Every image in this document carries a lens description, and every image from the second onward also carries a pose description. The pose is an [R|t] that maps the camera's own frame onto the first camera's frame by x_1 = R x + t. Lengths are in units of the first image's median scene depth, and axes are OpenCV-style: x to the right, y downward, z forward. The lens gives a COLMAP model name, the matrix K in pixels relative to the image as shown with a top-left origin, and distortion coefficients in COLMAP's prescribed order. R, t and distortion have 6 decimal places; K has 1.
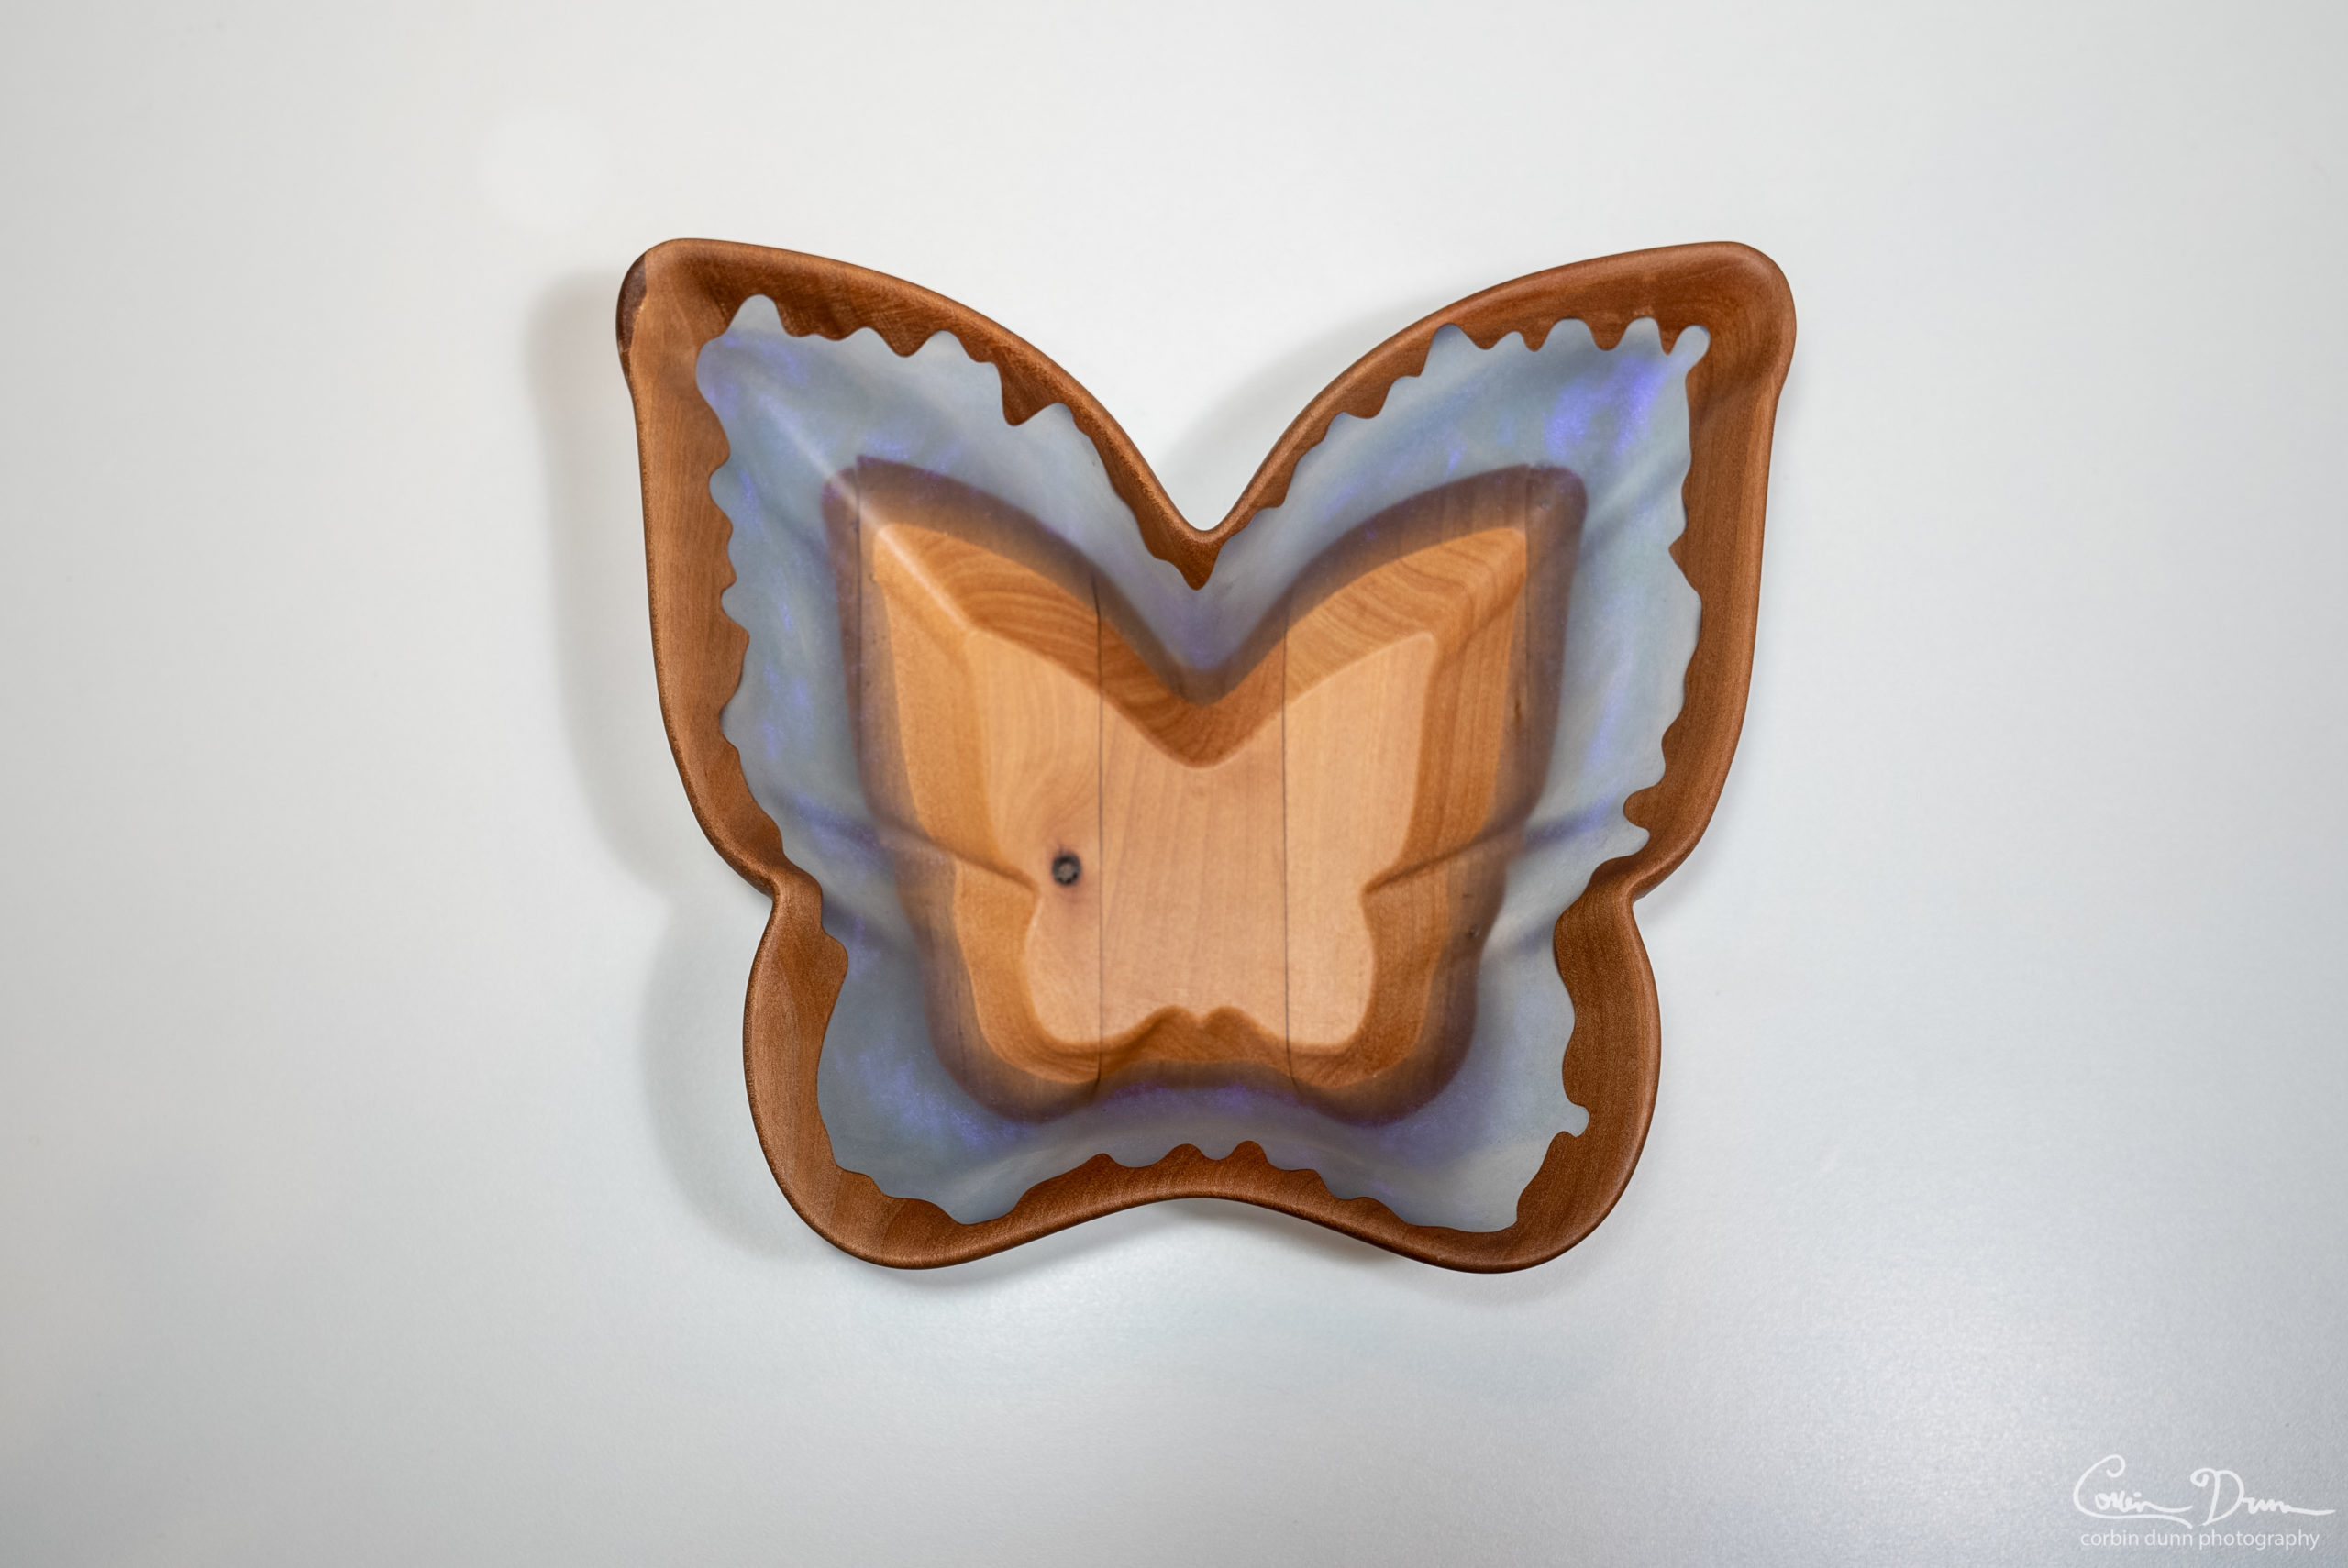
lens RADIAL K [[2897.2, 0, 1124.7], [0, 2897.2, 782.6], [0, 0, 1]] dist [0.006569, 0.000000]
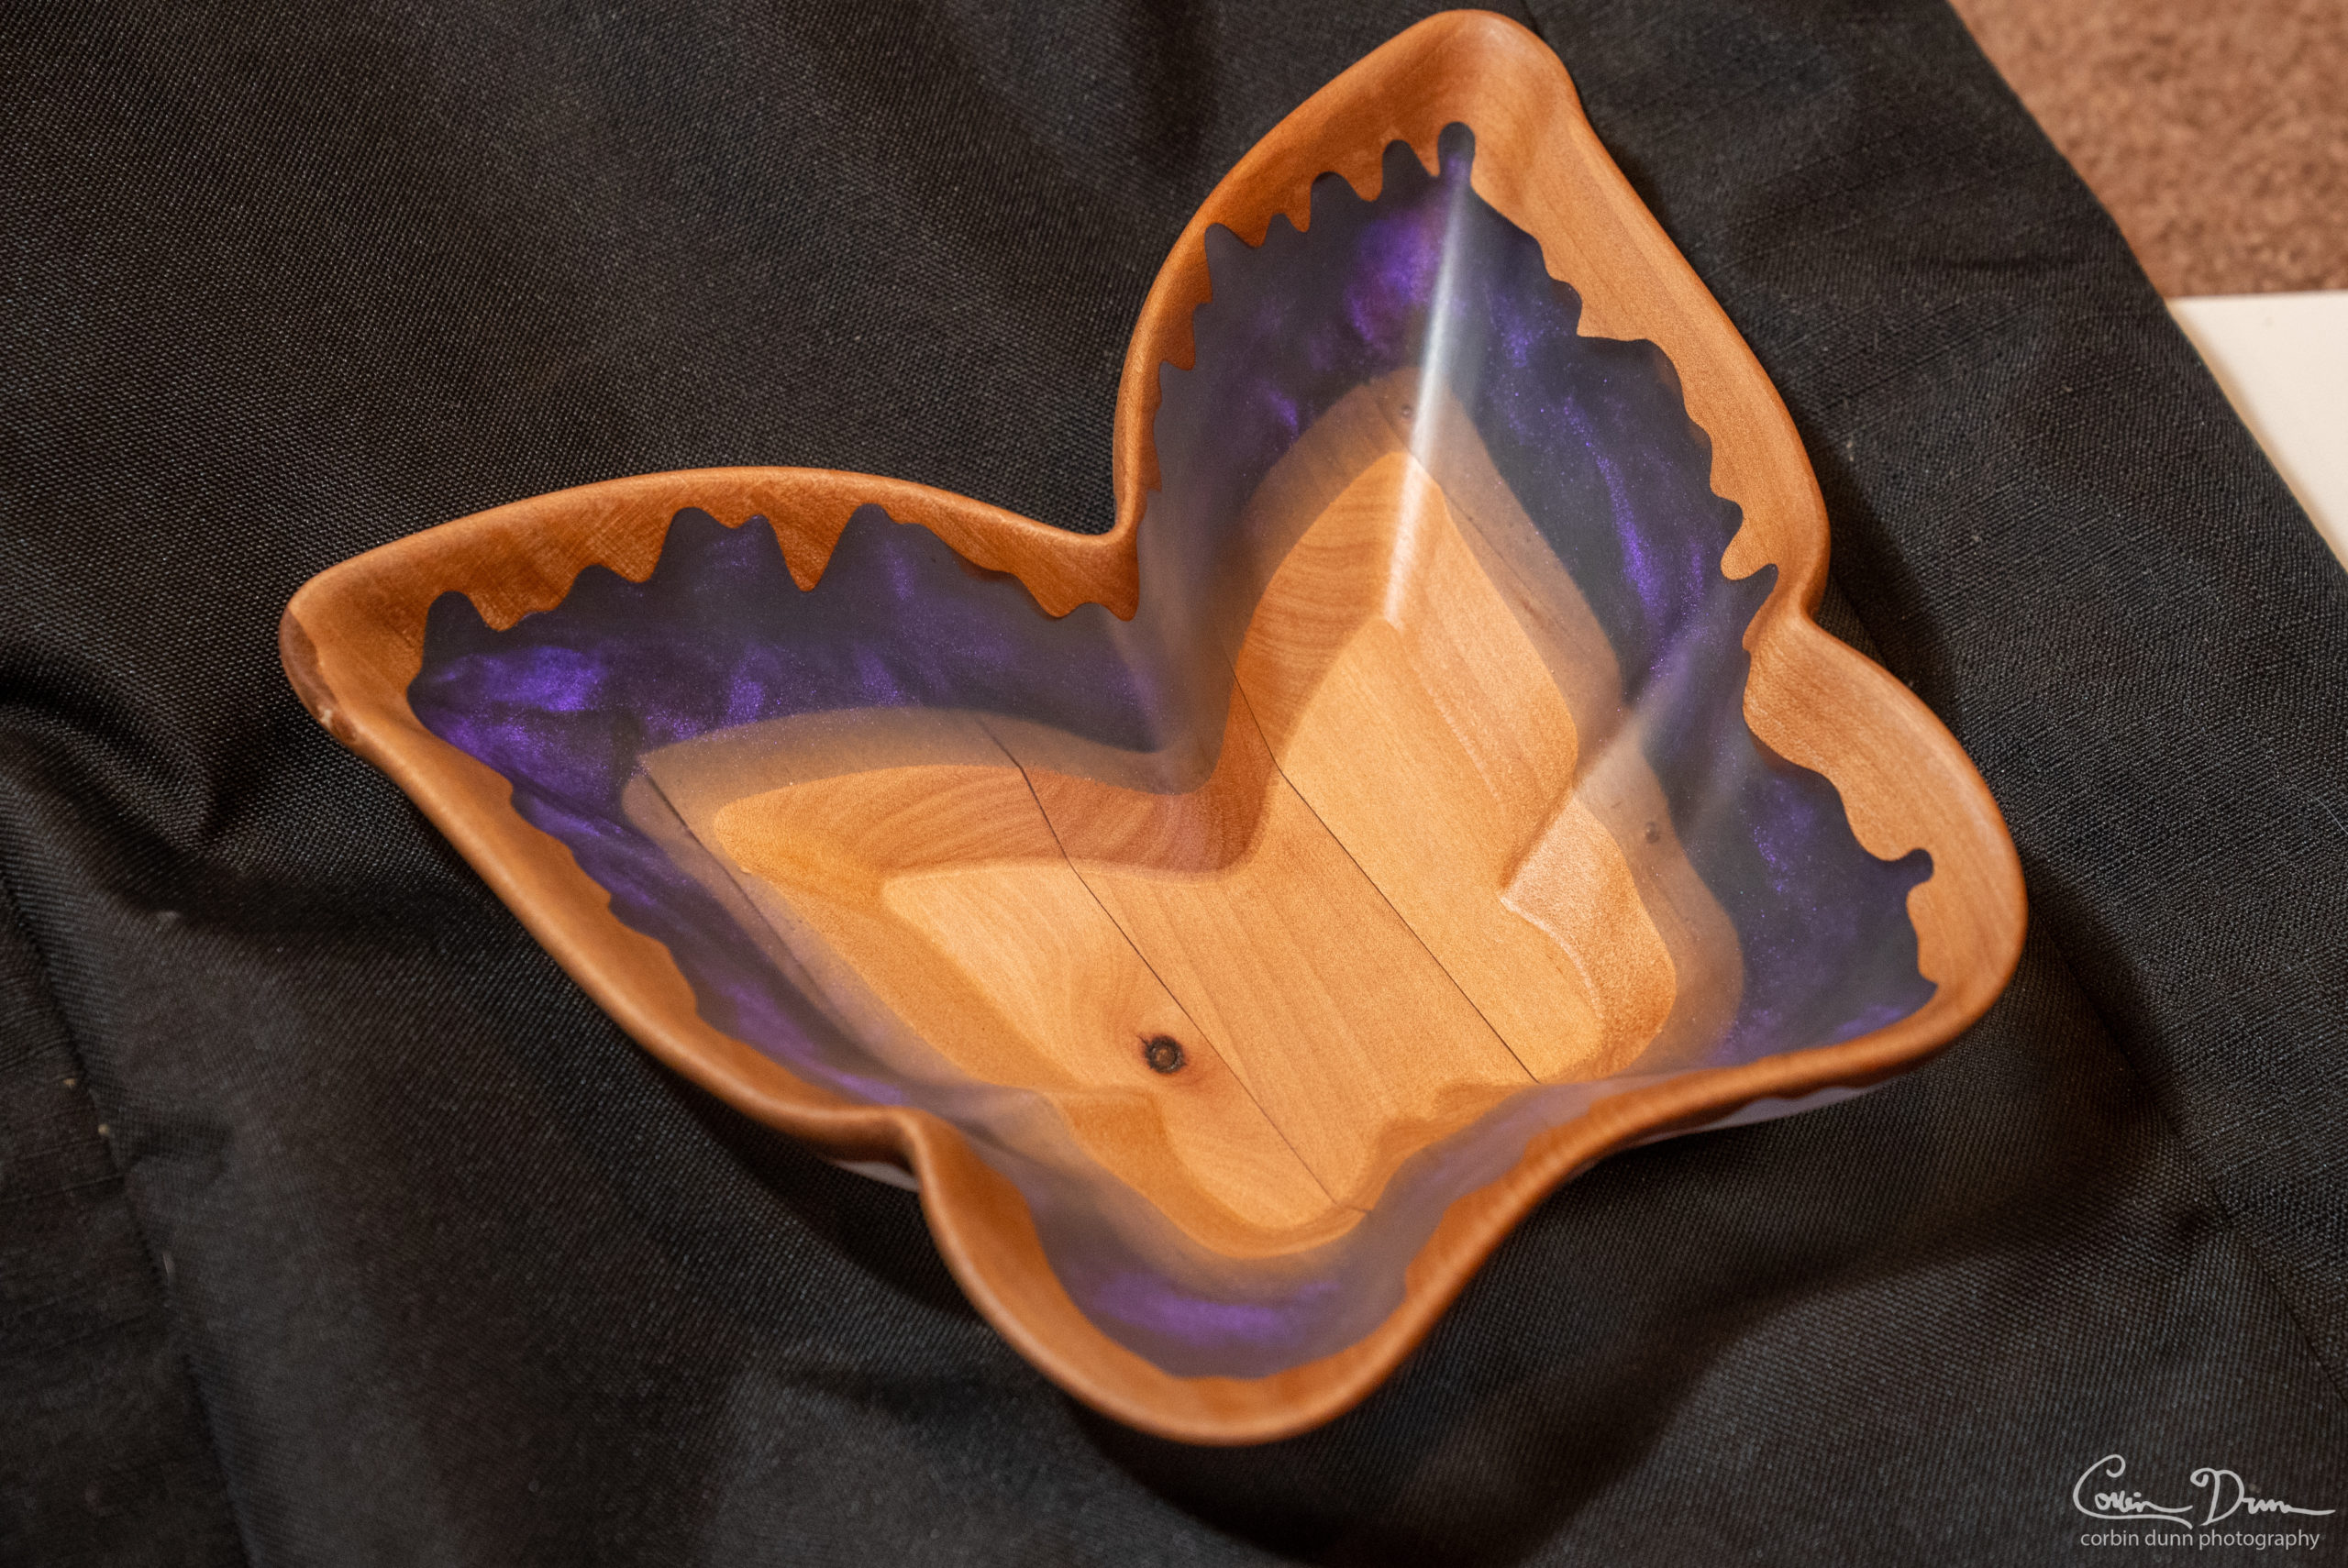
lens RADIAL K [[4646.9, 0, 1179.5], [0, 4646.9, 790.3], [0, 0, 1]] dist [0.240345, 0.000000]
pose [[0.827756, -0.458576, 0.323308, -0.378104], [0.546290, 0.790143, -0.277923, 0.315349], [-0.128010, 0.406672, 0.904561, -0.124882]]
